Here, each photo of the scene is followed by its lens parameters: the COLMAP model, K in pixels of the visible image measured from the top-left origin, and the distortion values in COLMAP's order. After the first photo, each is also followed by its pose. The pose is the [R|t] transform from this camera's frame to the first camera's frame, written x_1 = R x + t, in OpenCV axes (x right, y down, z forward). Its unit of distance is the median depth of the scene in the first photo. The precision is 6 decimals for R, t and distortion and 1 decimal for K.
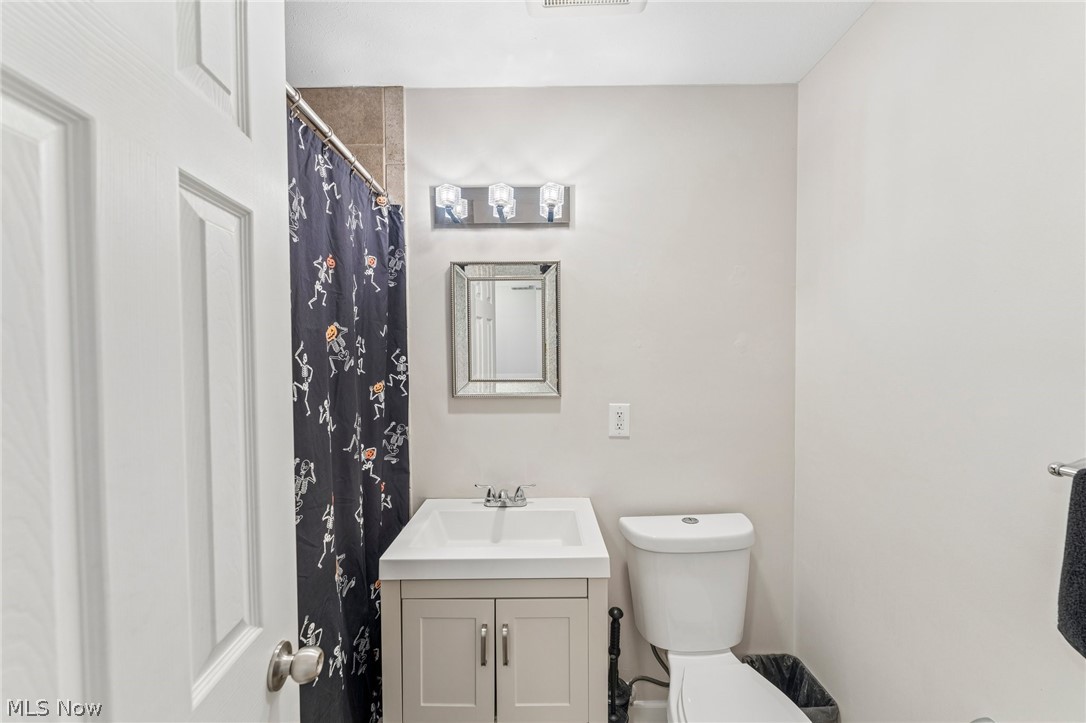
lens RADIAL K [[428.6, 0, 541.1], [0, 428.6, 364.1], [0, 0, 1]] dist [-0.000938, -0.000110]
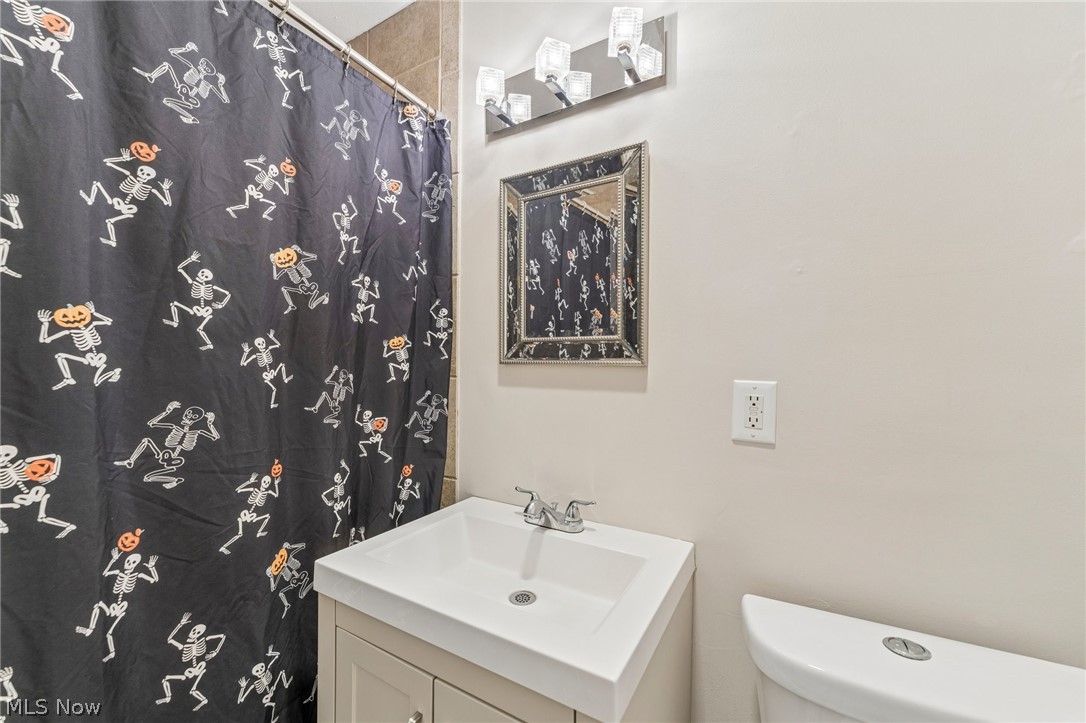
lens RADIAL K [[428.6, 0, 541.1], [0, 428.6, 364.1], [0, 0, 1]] dist [-0.000938, -0.000110]
pose [[0.862060, 0.015604, -0.506567, 0.238030], [-0.026342, 0.999554, -0.014039, 0.091492], [0.506122, 0.025447, 0.862086, 0.421006]]
